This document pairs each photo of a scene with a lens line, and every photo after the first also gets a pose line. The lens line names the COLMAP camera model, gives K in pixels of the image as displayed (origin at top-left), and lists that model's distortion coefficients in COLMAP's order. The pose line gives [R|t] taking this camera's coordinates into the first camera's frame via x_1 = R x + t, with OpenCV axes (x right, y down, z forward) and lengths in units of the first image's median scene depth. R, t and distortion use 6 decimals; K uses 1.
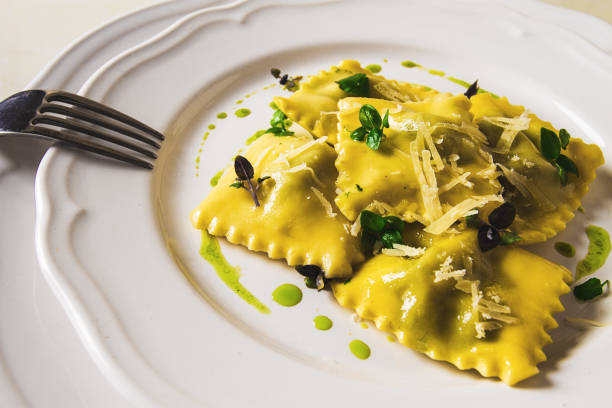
lens RADIAL K [[623.2, 0, 306.0], [0, 623.2, 204.0], [0, 0, 1]] dist [-0.063790, -0.008073]
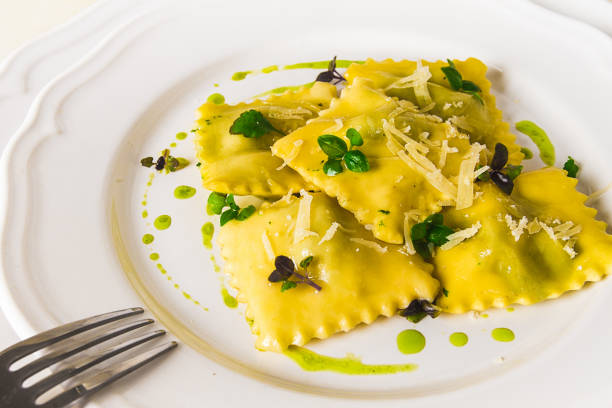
lens RADIAL K [[800.2, 0, 306.0], [0, 800.2, 204.0], [0, 0, 1]] dist [-0.050526, -0.028052]
pose [[0.693224, -0.551245, 0.464295, -0.580011], [0.534226, 0.825434, 0.182380, -0.333054], [-0.483781, 0.121608, 0.866699, -0.030363]]
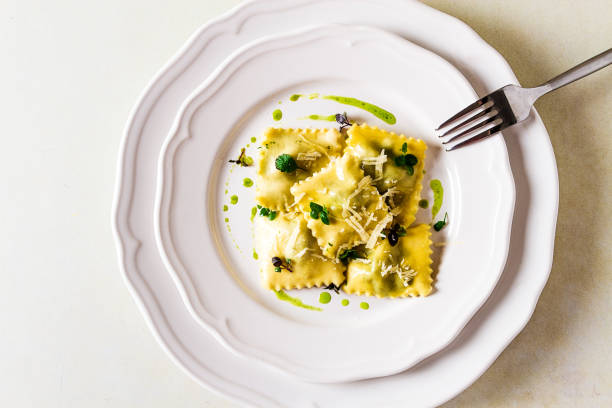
lens RADIAL K [[800.2, 0, 306.0], [0, 800.2, 204.0], [0, 0, 1]] dist [-0.050526, -0.028052]
pose [[0.860712, -0.508580, -0.022838, 0.146605], [0.393330, 0.635844, 0.664074, -1.963362], [-0.323214, -0.580559, 0.747318, -0.930192]]
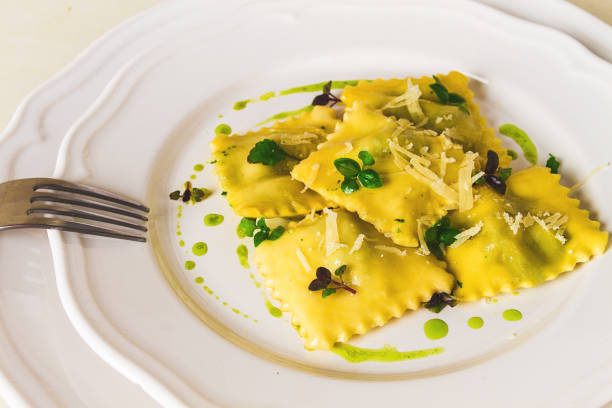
lens RADIAL K [[942.1, 0, 306.0], [0, 942.1, 204.0], [0, 0, 1]] dist [-0.019664, 0.046846]
pose [[0.598700, -0.613721, 0.514689, -0.882001], [0.596765, 0.770387, 0.224444, -0.536861], [-0.534255, 0.172774, 0.827478, -0.328178]]
